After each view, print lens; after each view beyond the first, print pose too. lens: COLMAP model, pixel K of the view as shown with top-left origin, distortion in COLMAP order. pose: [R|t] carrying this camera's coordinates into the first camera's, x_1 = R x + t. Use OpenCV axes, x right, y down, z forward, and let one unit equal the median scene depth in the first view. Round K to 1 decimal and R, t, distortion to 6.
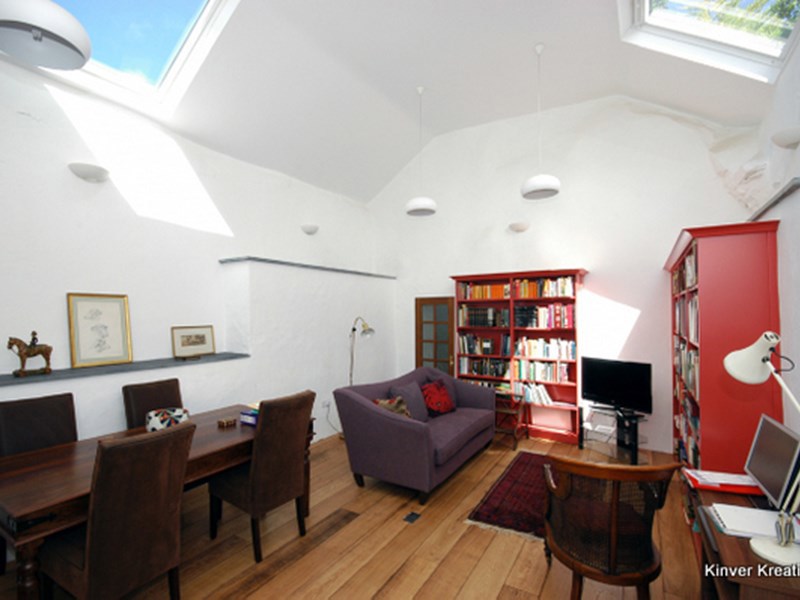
lens RADIAL K [[398.1, 0, 390.4], [0, 398.1, 298.8], [0, 0, 1]] dist [0.002911, -0.000184]
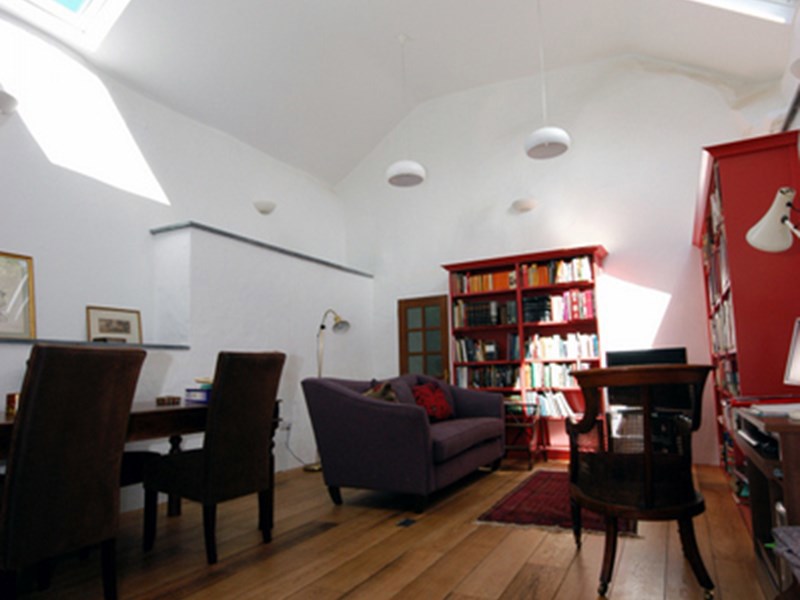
lens RADIAL K [[531.9, 0, 400.0], [0, 531.9, 300.0], [0, 0, 1]] dist [-0.003647, 0.004873]
pose [[0.996569, -0.009451, 0.082231, -0.026029], [0.018071, 0.994338, -0.104715, 0.140396], [-0.080775, 0.105841, 0.991097, -0.051299]]
